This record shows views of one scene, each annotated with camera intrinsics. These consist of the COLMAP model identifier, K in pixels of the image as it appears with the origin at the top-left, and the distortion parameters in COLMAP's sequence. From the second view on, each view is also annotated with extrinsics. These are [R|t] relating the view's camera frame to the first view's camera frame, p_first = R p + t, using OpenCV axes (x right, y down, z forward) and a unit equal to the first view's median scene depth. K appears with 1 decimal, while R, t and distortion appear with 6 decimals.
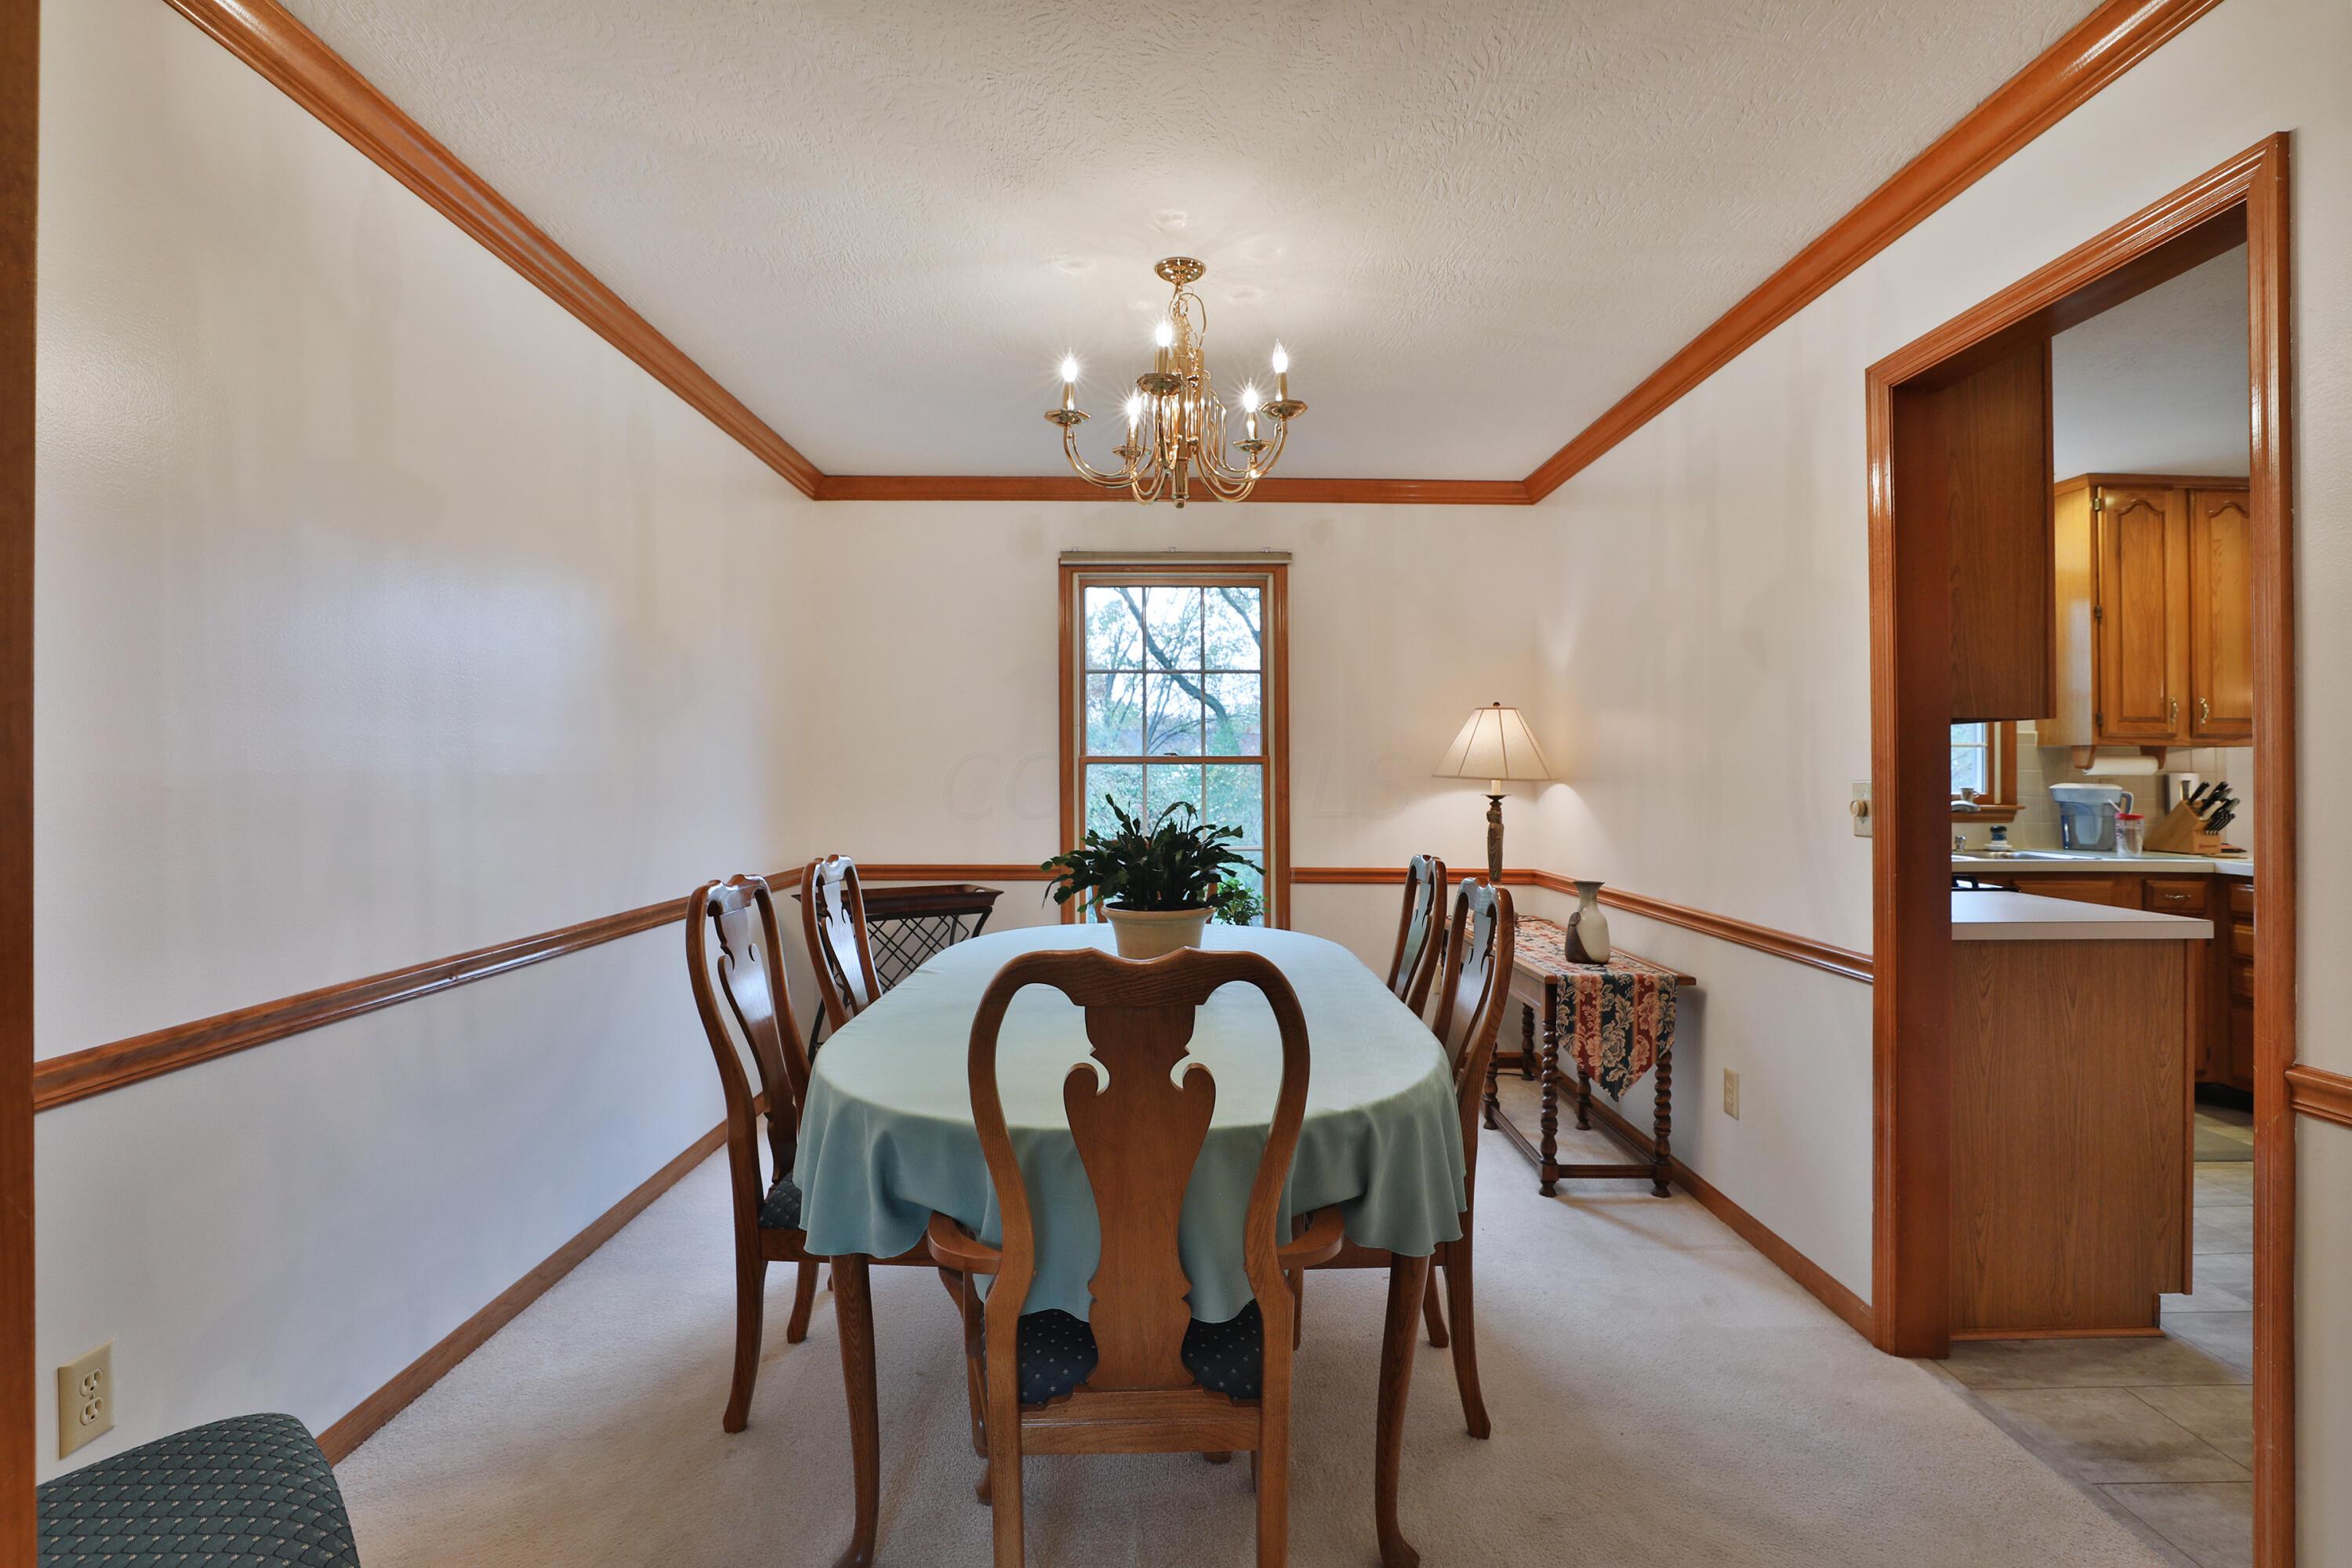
lens RADIAL K [[1160.3, 0, 1207.5], [0, 1160.3, 766.4], [0, 0, 1]] dist [-0.033929, 0.008112]
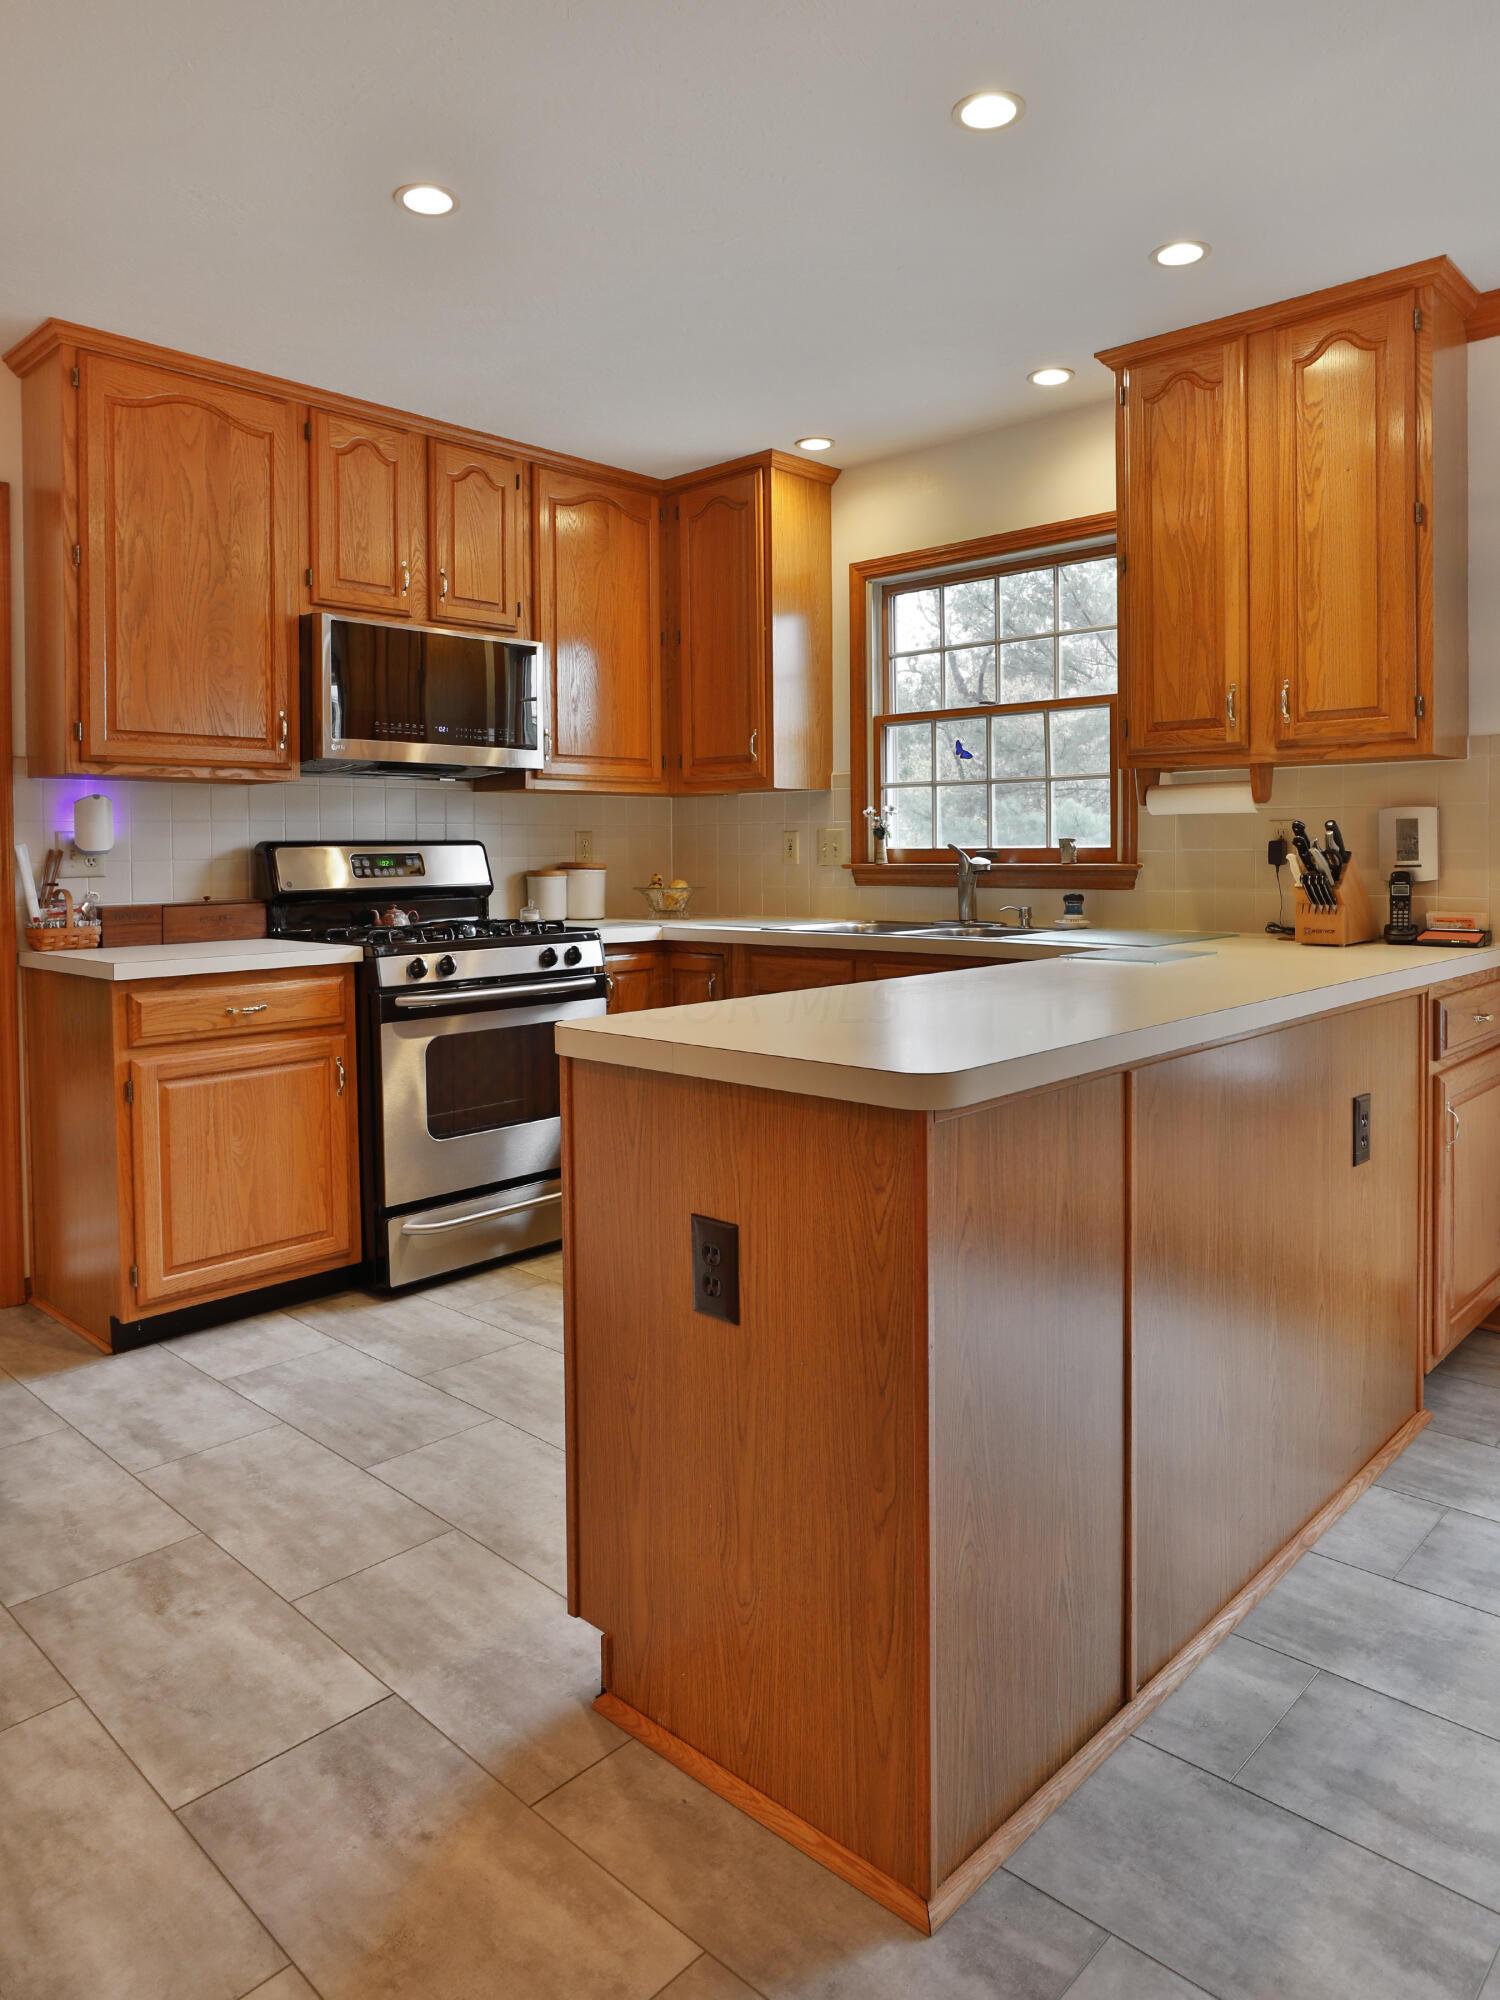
lens RADIAL K [[1322.5, 0, 754.4], [0, 1322.5, 868.6], [0, 0, 1]] dist [-0.011536, -0.000105]
pose [[0.711903, -0.000024, -0.702278, 1.111960], [0.014881, 0.999776, 0.015050, 0.021983], [0.702121, -0.021164, 0.711744, 0.302290]]
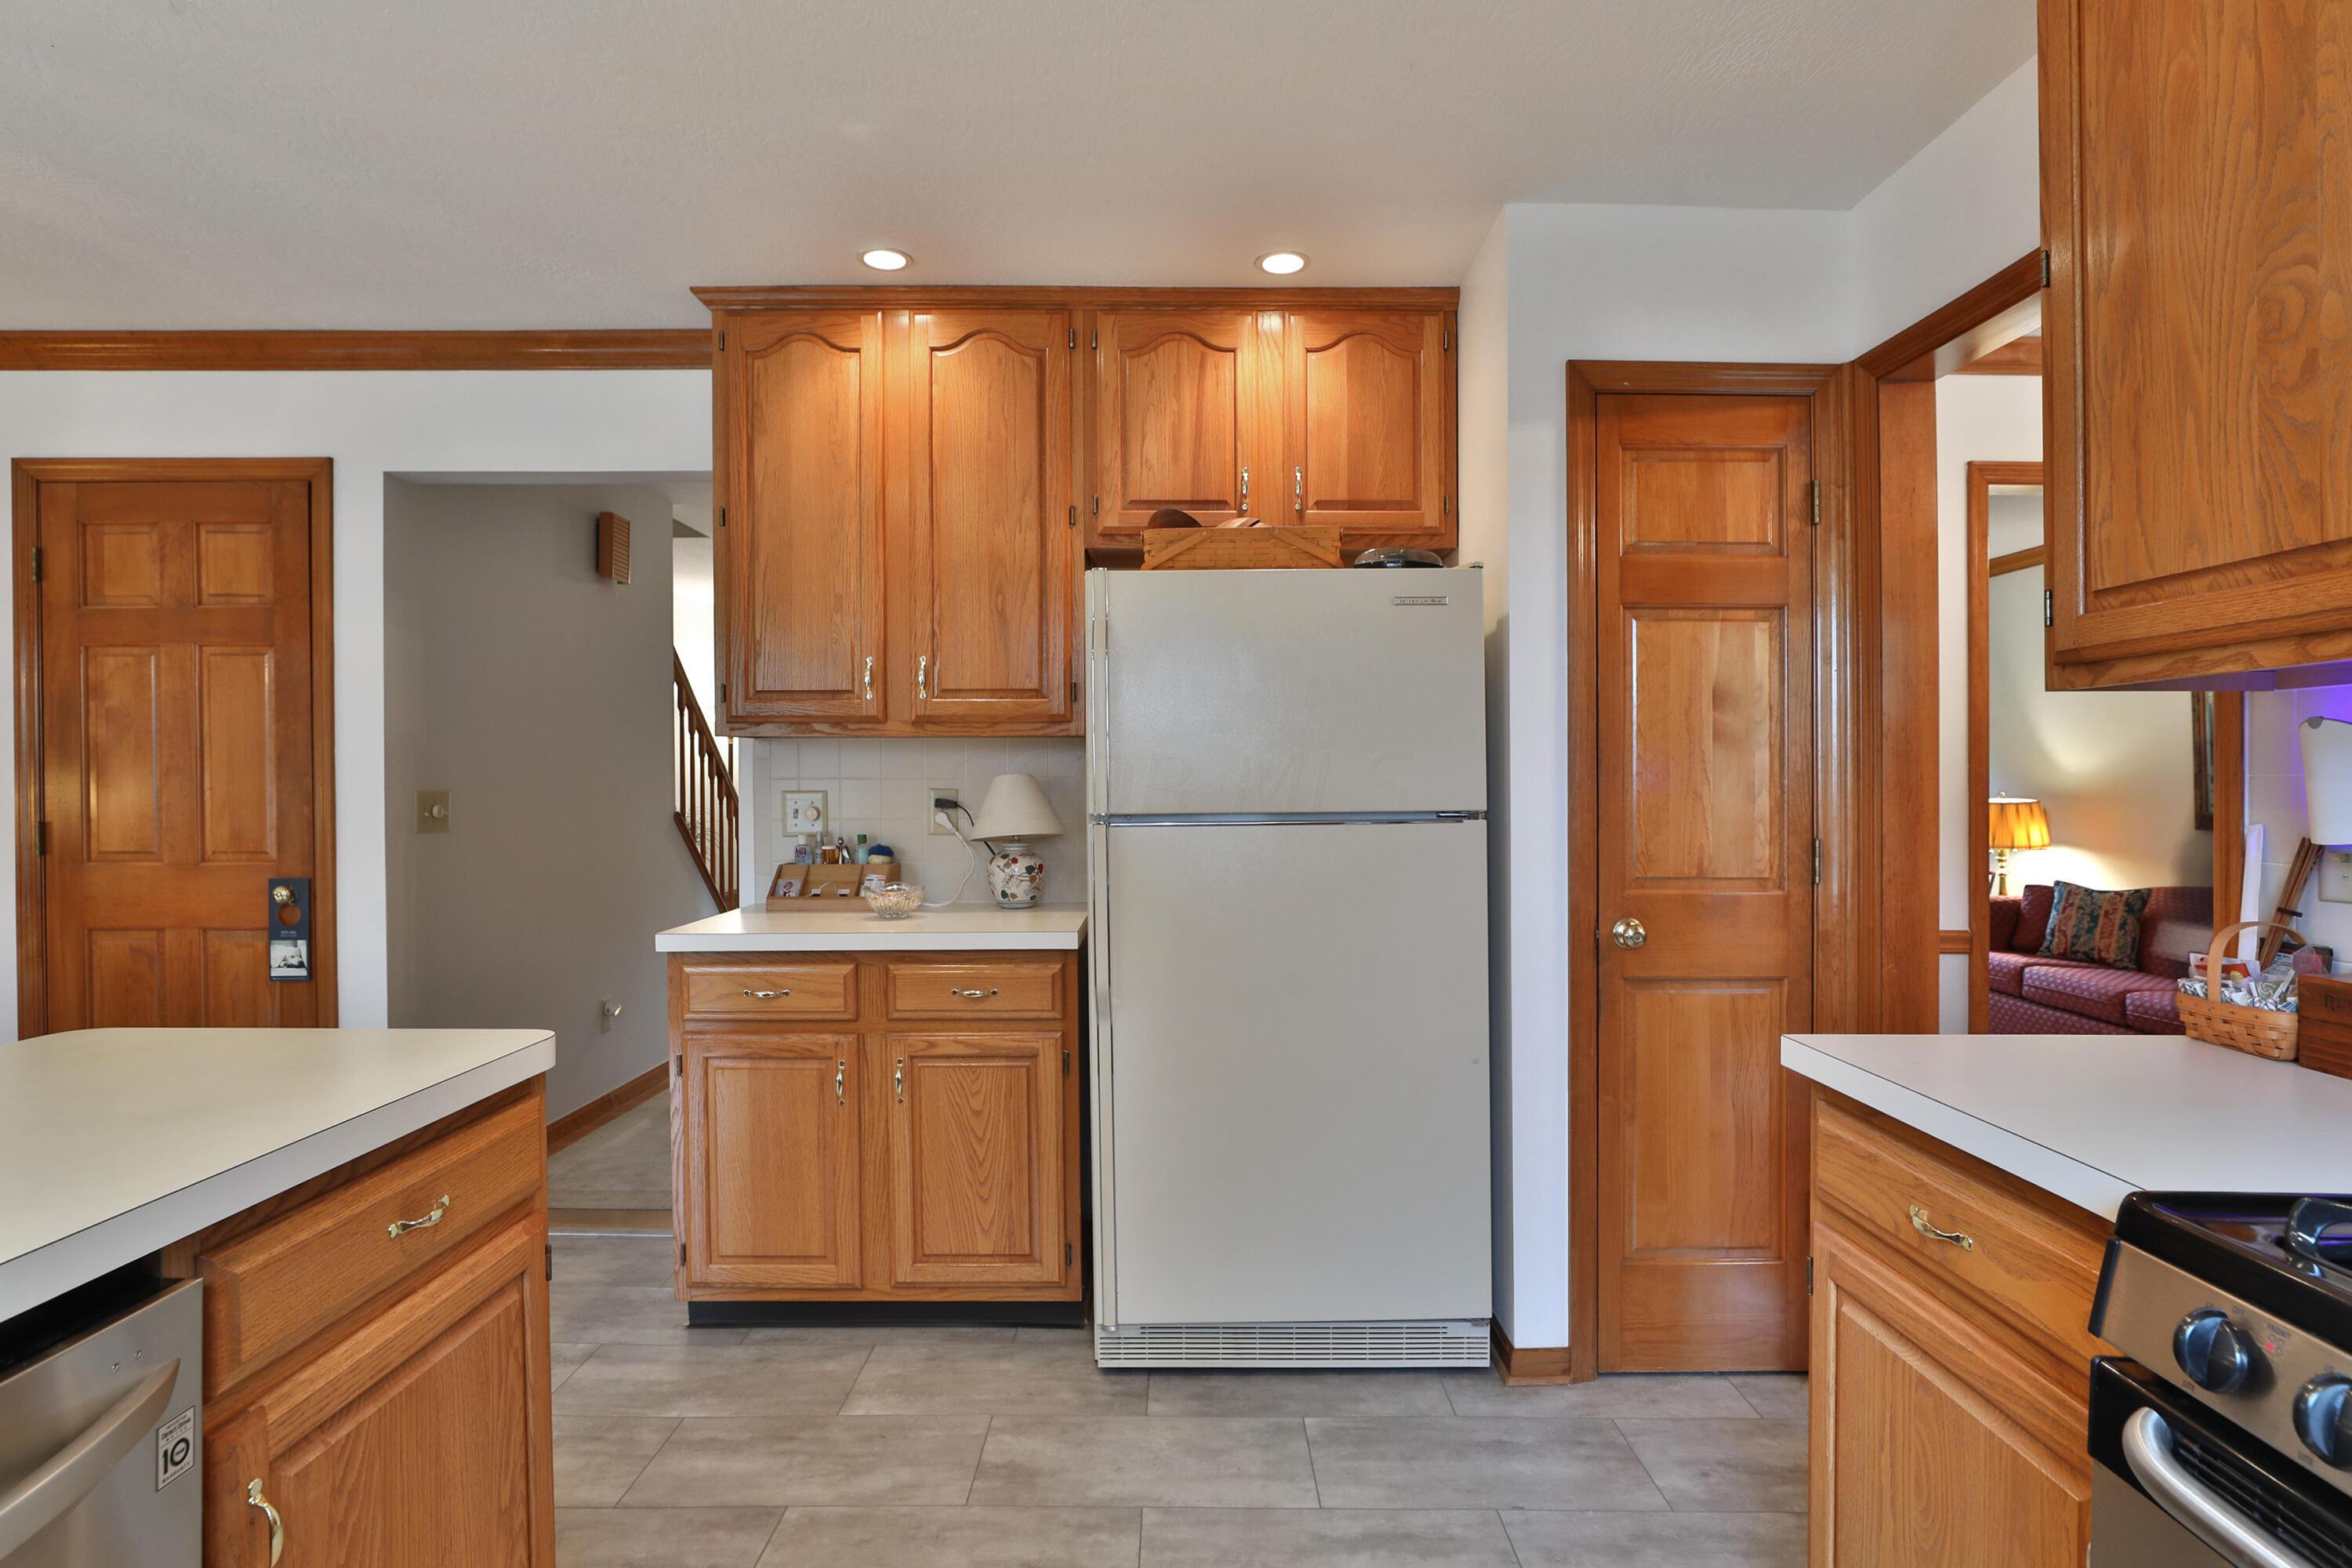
lens RADIAL K [[1258.0, 0, 1176.0], [0, 1258.0, 784.0], [0, 0, 1]] dist [-0.002210, -0.000691]
pose [[-0.999389, -0.005556, 0.034512, 0.621886], [-0.005588, 0.999984, -0.000816, 0.005711], [-0.034507, -0.001008, -0.999404, 0.871956]]
